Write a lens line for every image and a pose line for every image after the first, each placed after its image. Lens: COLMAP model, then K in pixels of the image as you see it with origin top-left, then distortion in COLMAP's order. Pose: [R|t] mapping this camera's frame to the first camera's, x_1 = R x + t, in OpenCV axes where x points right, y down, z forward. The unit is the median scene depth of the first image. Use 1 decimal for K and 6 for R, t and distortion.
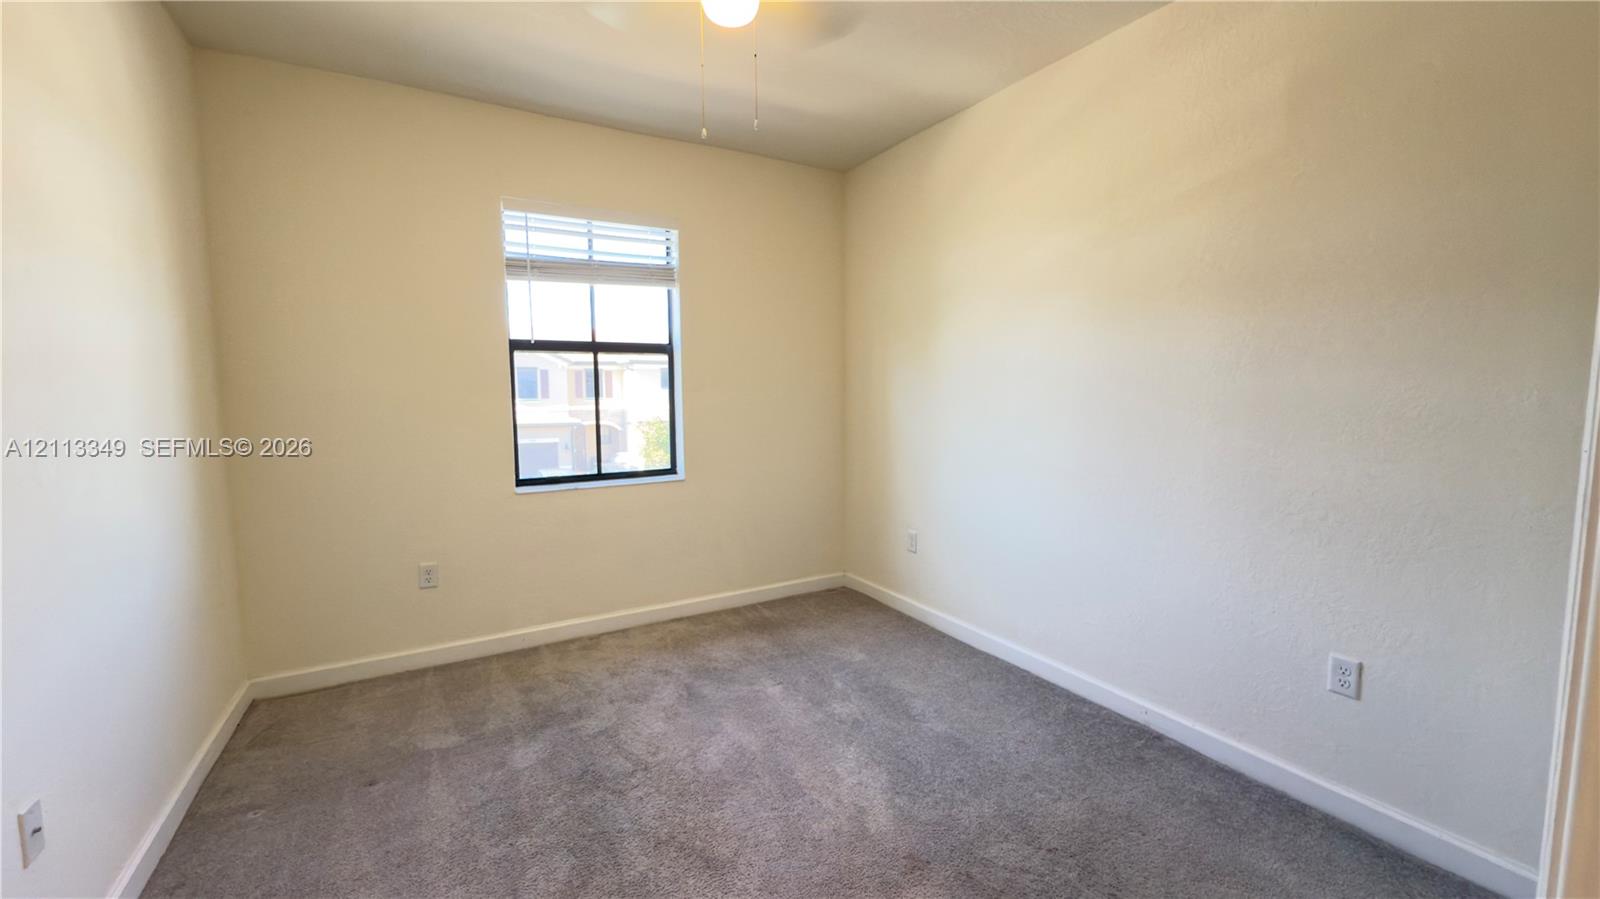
lens RADIAL K [[640.9, 0, 808.5], [0, 640.9, 444.3], [0, 0, 1]] dist [0.000520, -0.000069]
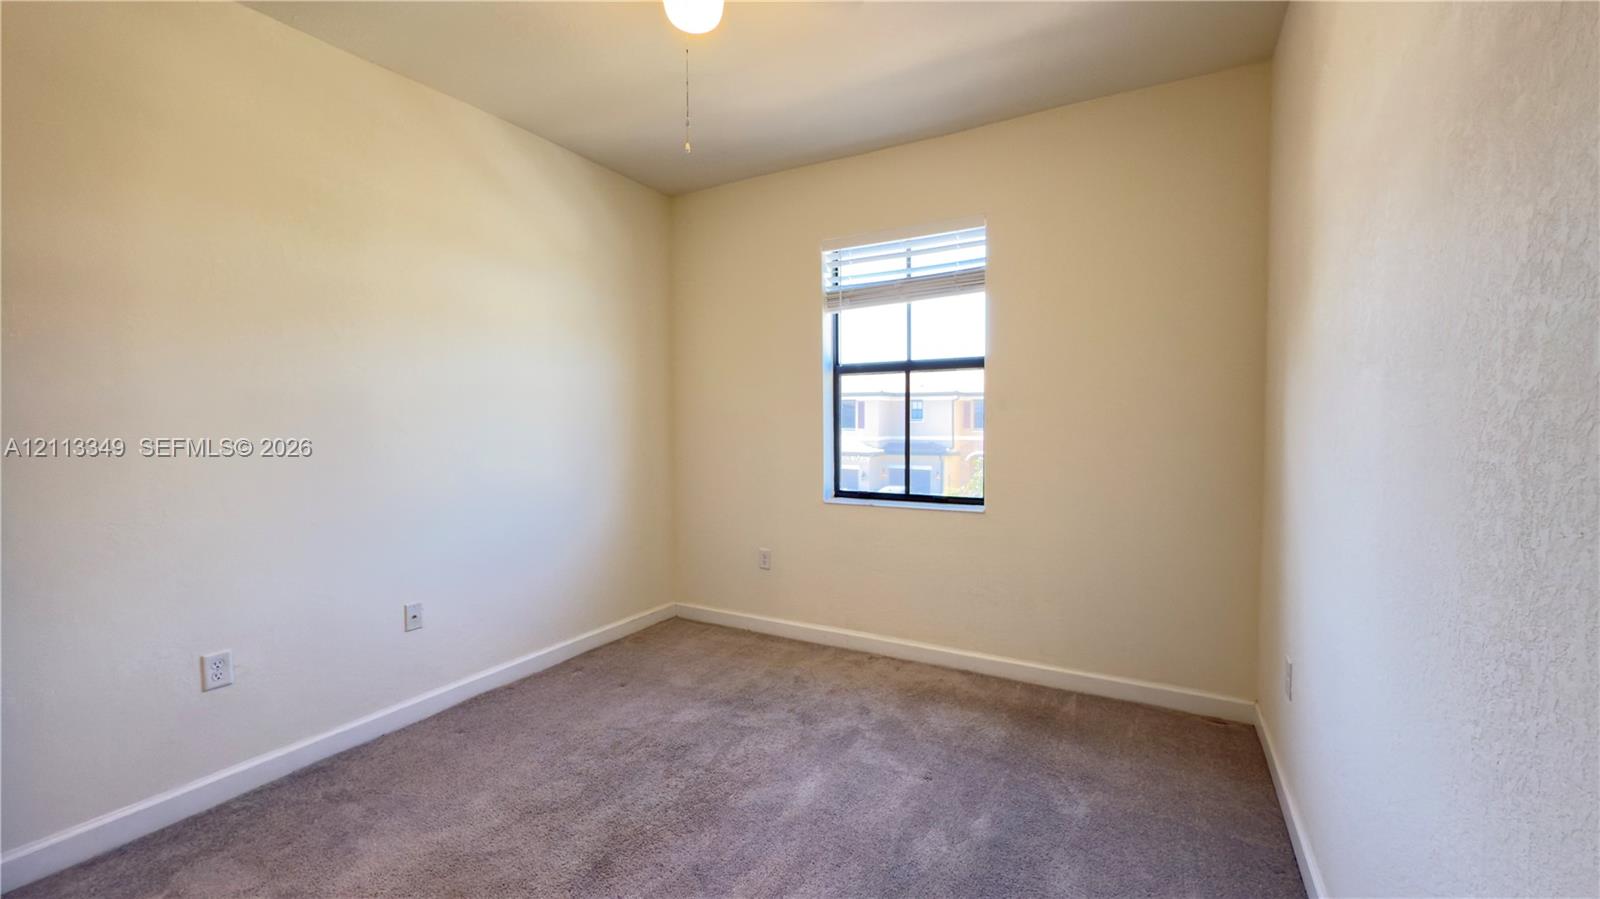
lens RADIAL K [[646.4, 0, 800.0], [0, 646.4, 449.5], [0, 0, 1]] dist [0.002017, 0.000106]
pose [[0.498906, 0.043758, -0.865550, 0.473504], [-0.073055, 0.997293, 0.008310, -0.020567], [0.863571, 0.059087, 0.500753, 0.385904]]
